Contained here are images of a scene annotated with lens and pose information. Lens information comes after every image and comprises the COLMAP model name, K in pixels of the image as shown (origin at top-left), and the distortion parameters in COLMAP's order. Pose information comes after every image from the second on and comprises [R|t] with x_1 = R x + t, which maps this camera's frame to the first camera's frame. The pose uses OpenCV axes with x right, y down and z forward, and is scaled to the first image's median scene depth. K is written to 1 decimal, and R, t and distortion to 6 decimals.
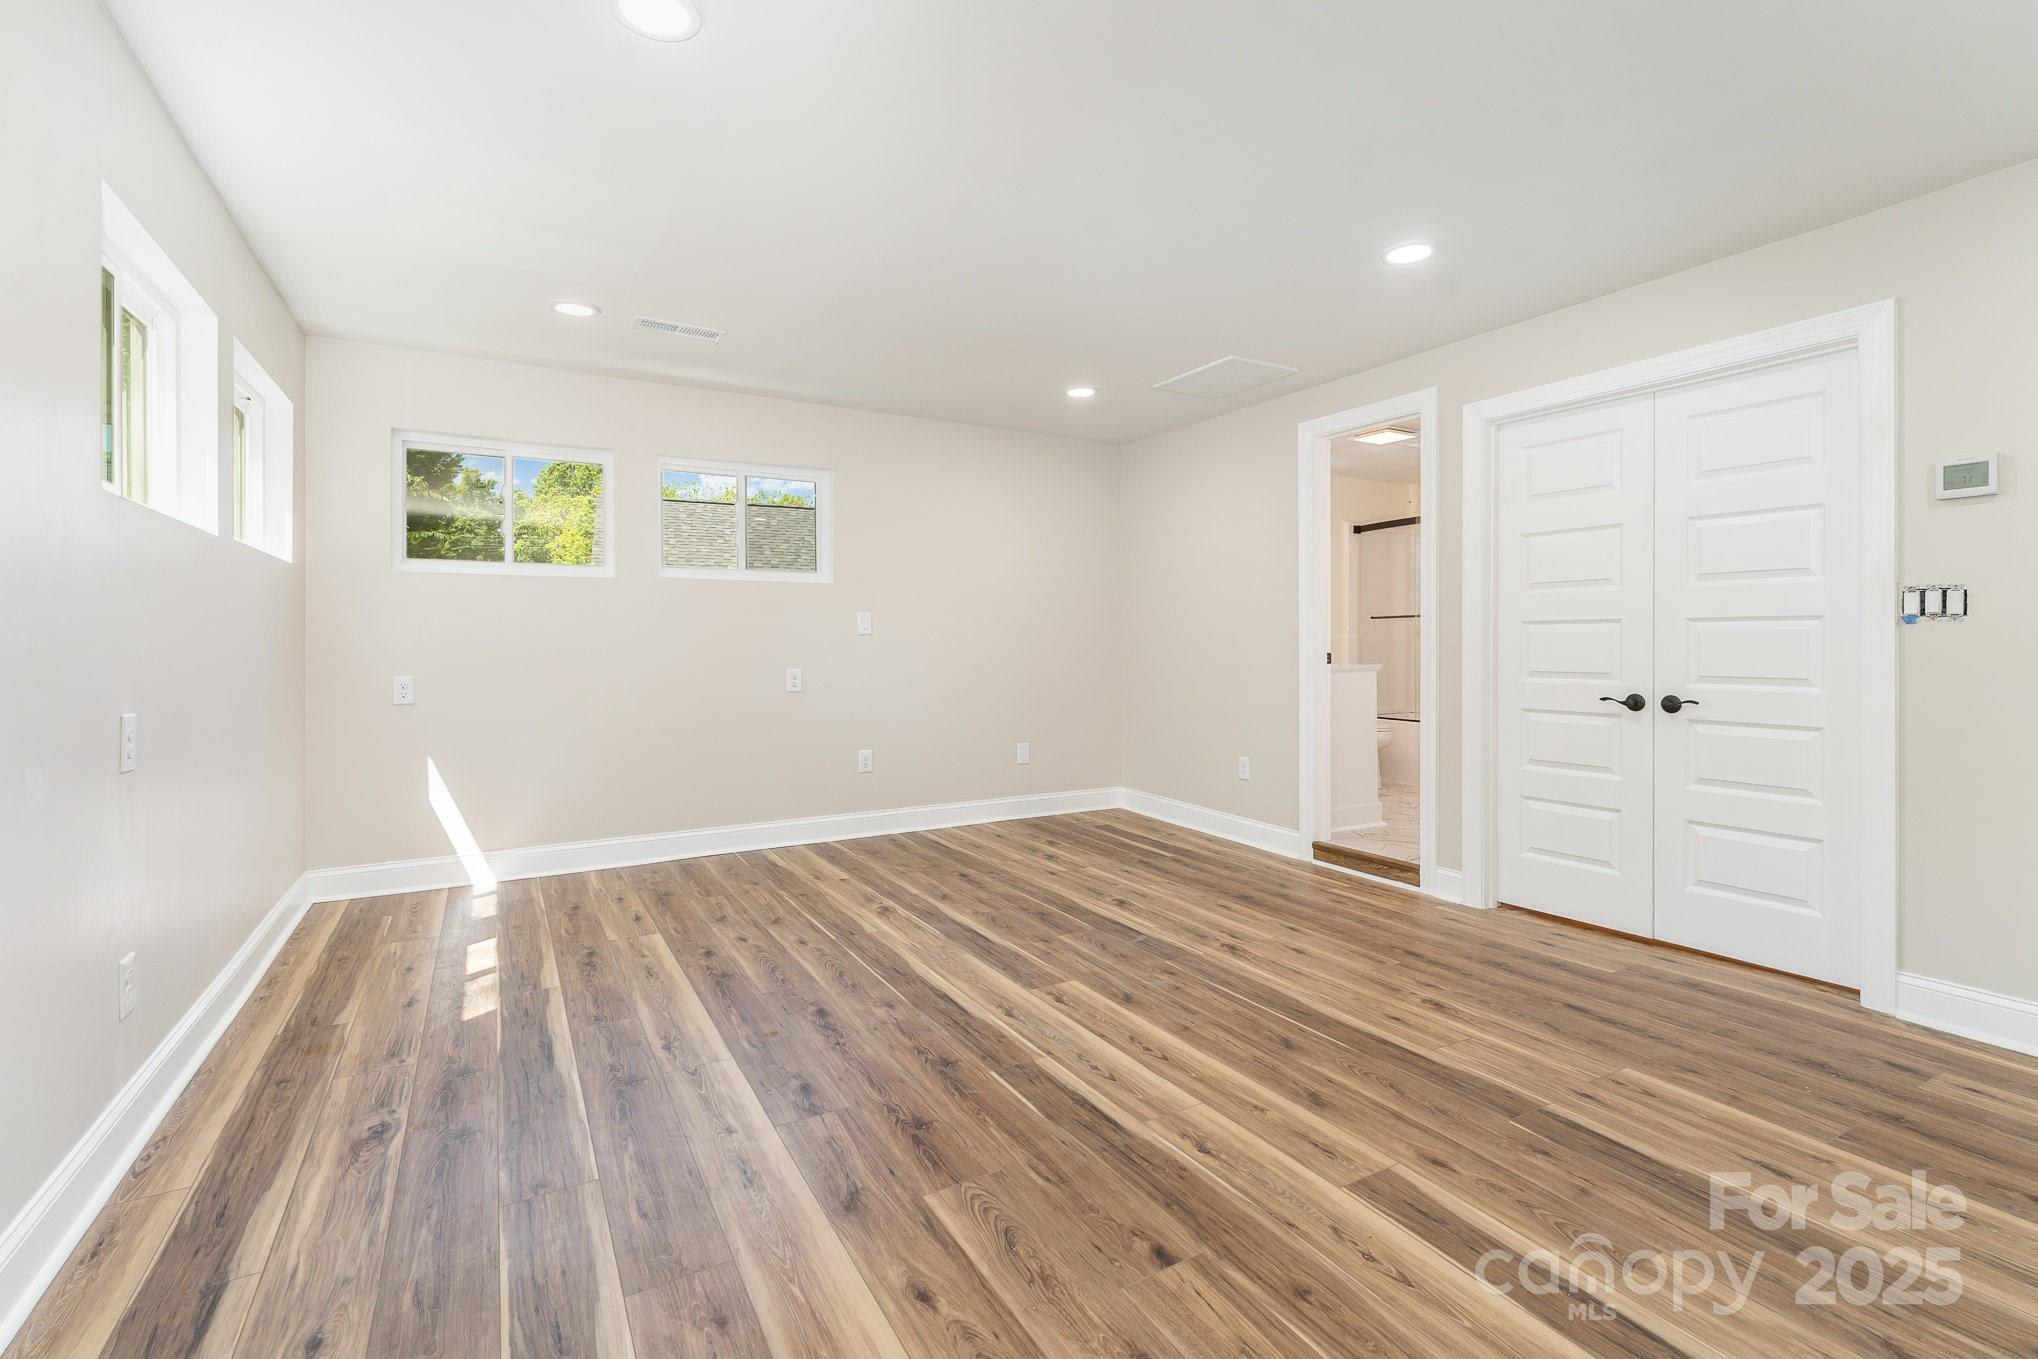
lens RADIAL K [[885.2, 0, 1016.6], [0, 885.2, 660.0], [0, 0, 1]] dist [0.000077, -0.000703]
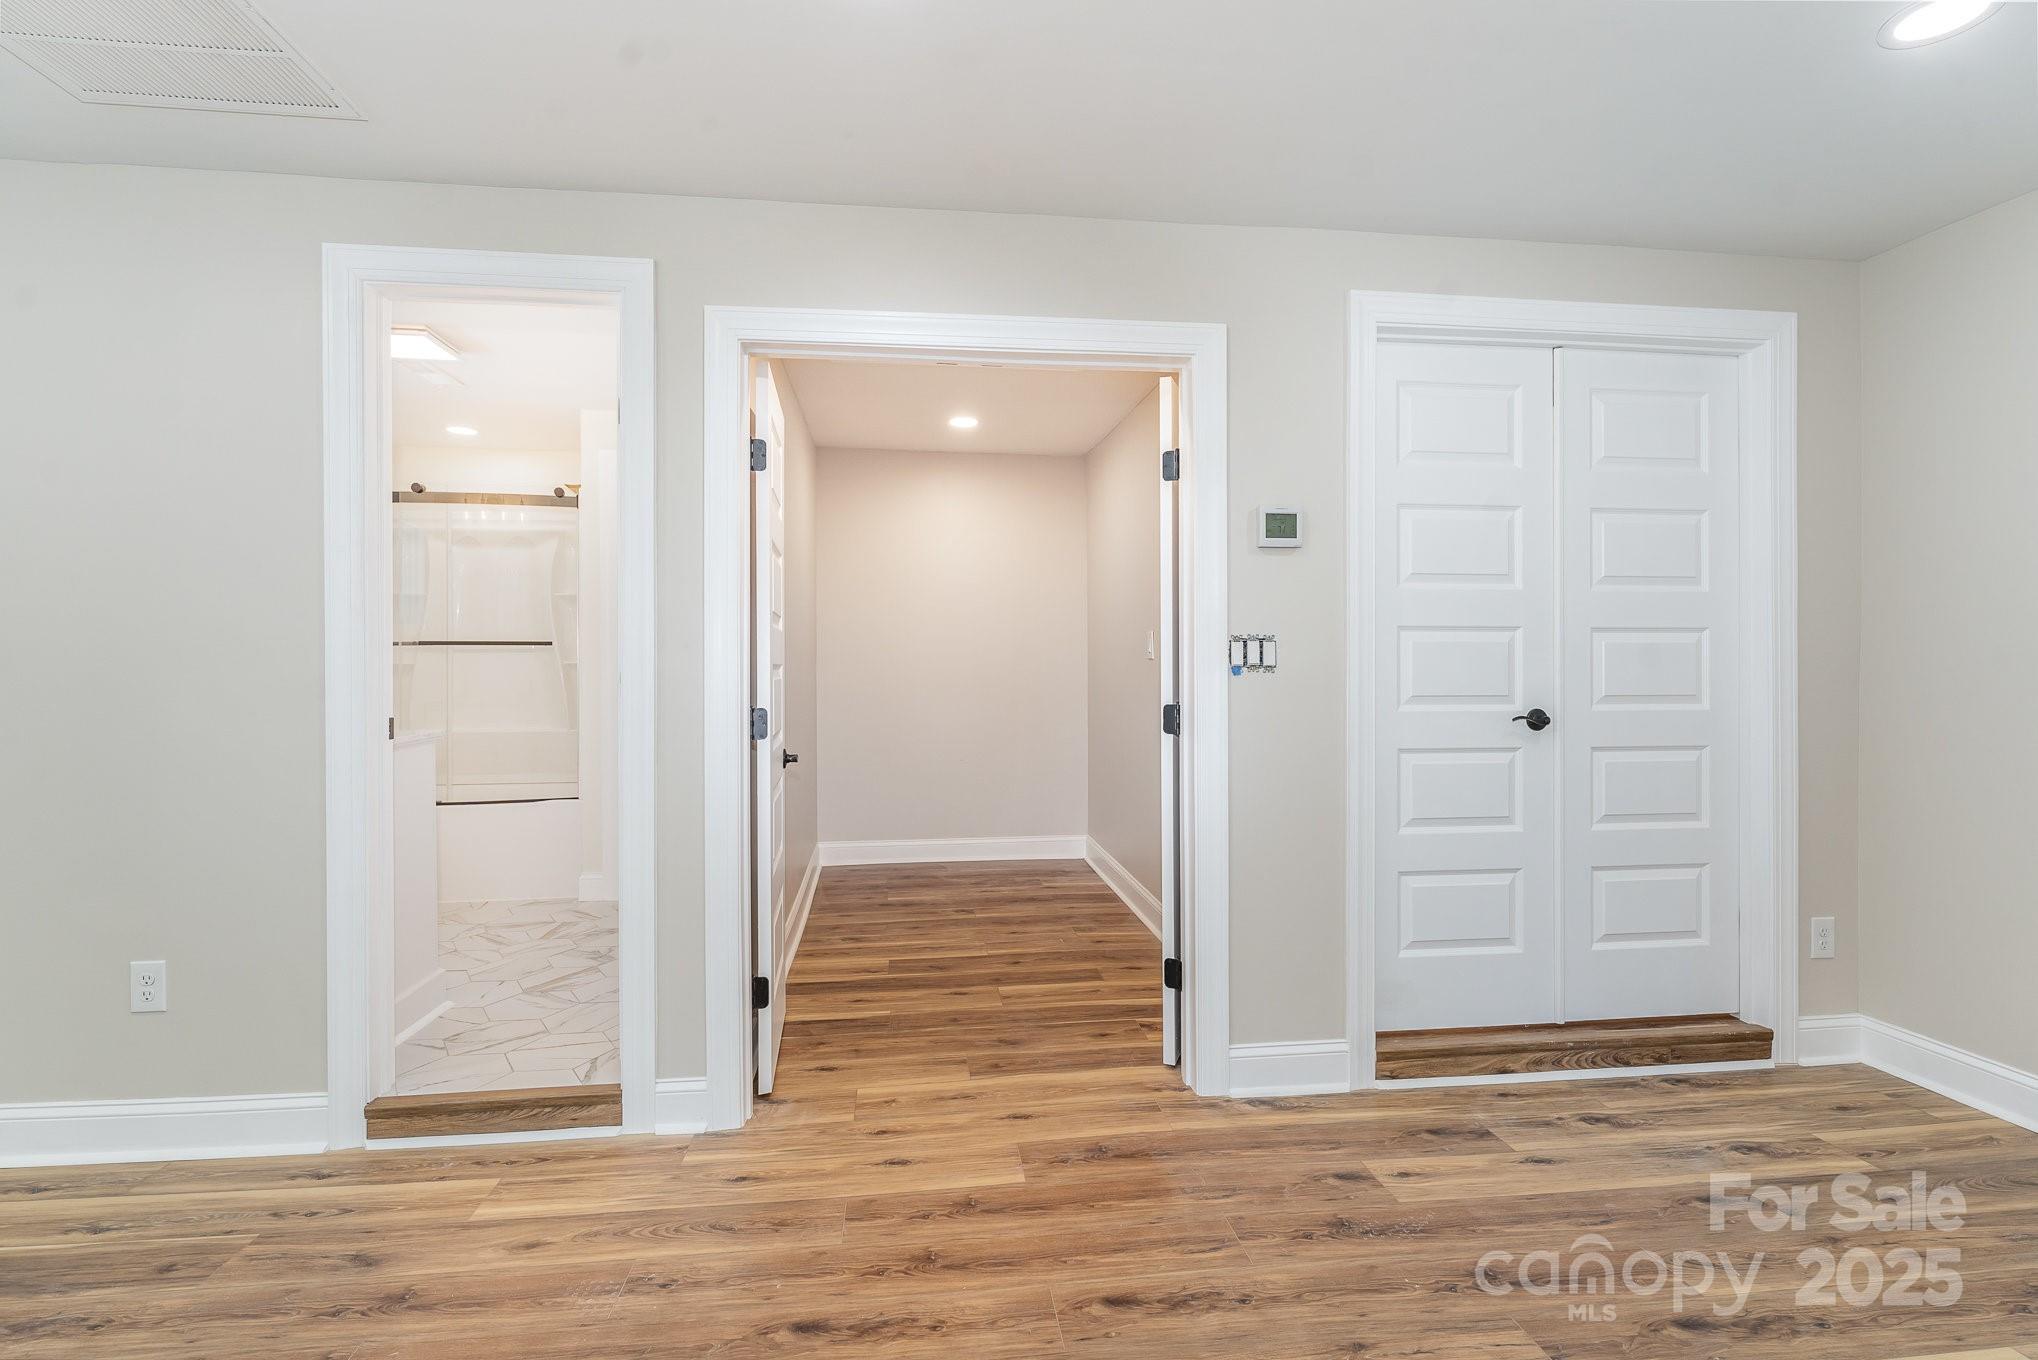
lens RADIAL K [[885.2, 0, 957.5], [0, 885.2, 669.6], [0, 0, 1]] dist [0.000077, -0.000703]
pose [[0.393046, 0.003850, 0.919511, 0.021092], [0.017266, 0.999784, -0.011567, -0.036340], [-0.919357, 0.020423, 0.392894, 0.797151]]
